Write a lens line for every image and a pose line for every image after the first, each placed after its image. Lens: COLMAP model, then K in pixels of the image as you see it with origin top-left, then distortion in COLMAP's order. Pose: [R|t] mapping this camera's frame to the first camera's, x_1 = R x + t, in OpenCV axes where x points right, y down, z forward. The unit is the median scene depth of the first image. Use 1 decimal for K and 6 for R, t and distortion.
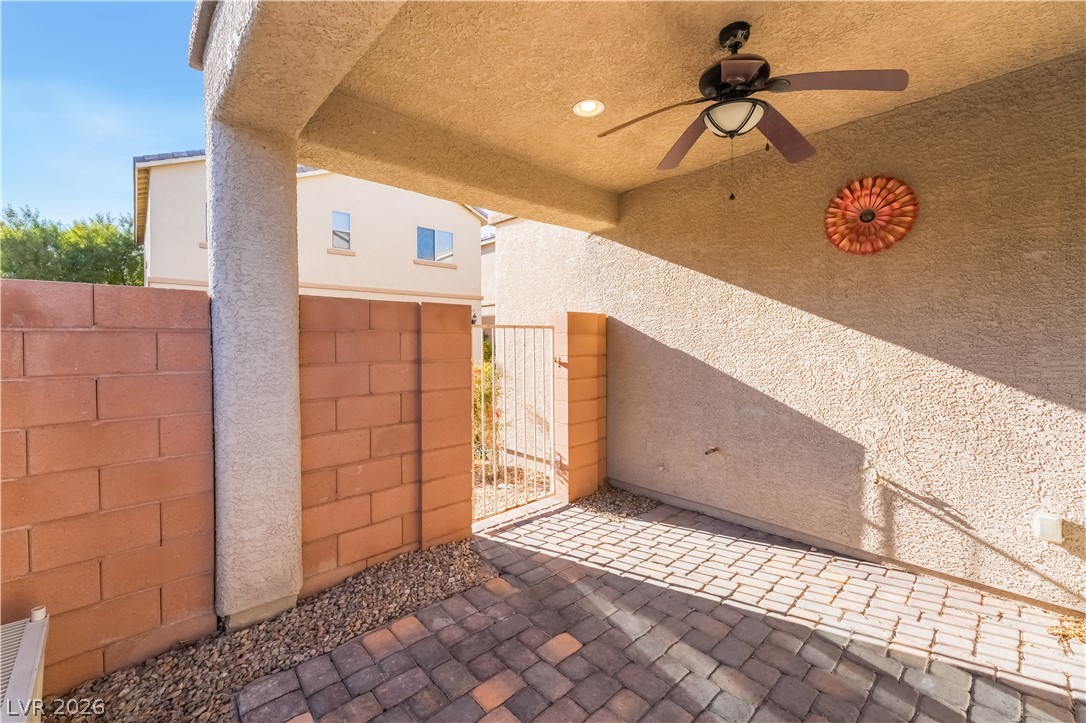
lens RADIAL K [[440.4, 0, 544.6], [0, 440.4, 339.3], [0, 0, 1]] dist [-0.000785, -0.000109]
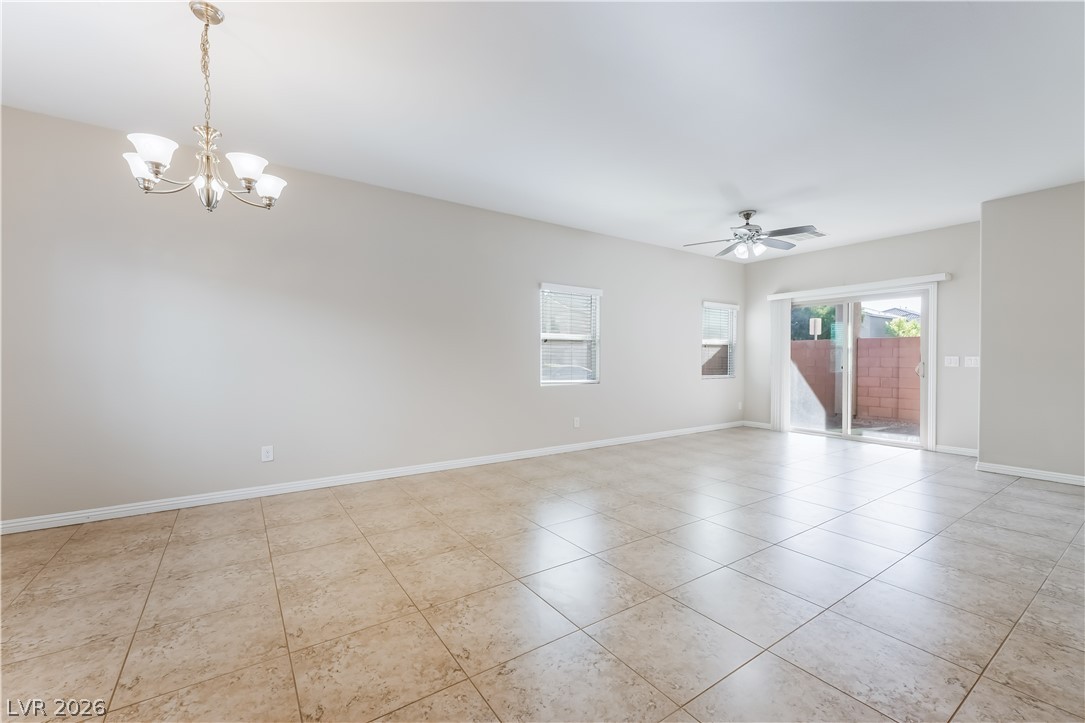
lens RADIAL K [[436.3, 0, 542.5], [0, 436.3, 361.5], [0, 0, 1]] dist [-0.000061, -0.000109]
pose [[-0.161330, 0.013628, -0.986806, 3.013240], [0.001109, 0.999907, 0.013627, 0.036599], [0.986900, 0.001104, -0.161330, -0.893766]]
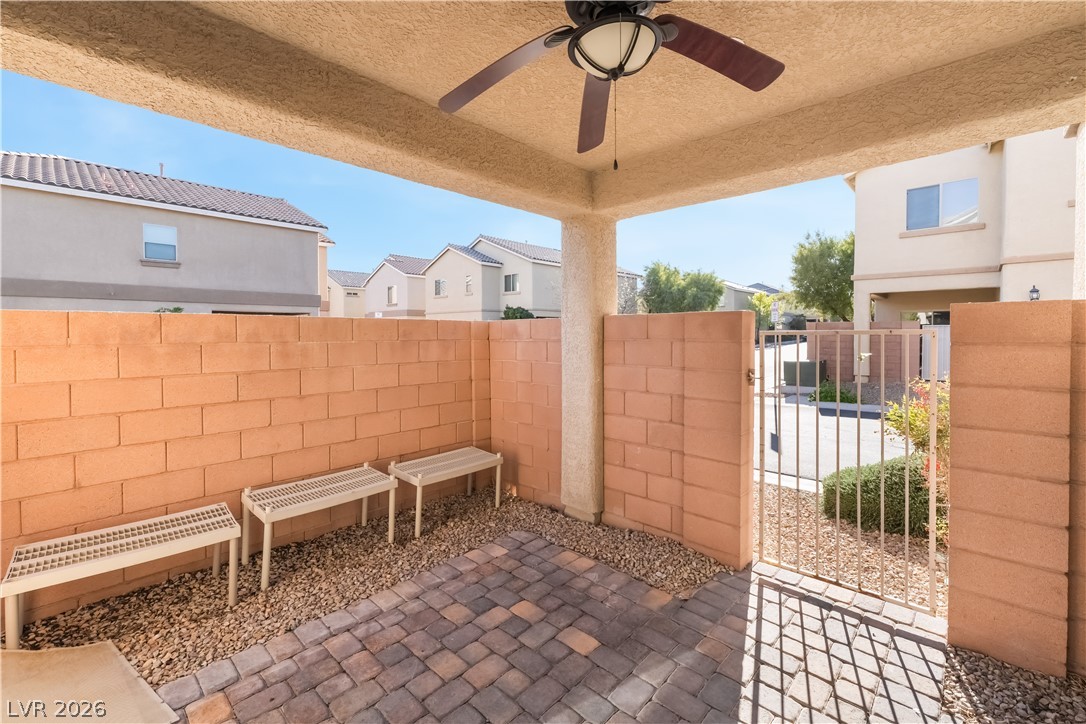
lens RADIAL K [[458.9, 0, 538.7], [0, 458.9, 337.6], [0, 0, 1]] dist [0.000198, -0.000001]
pose [[0.065637, 0.016531, -0.997707, 0.802034], [0.007219, 0.999829, 0.017041, -0.046816], [0.997817, -0.008321, 0.065506, 0.585104]]
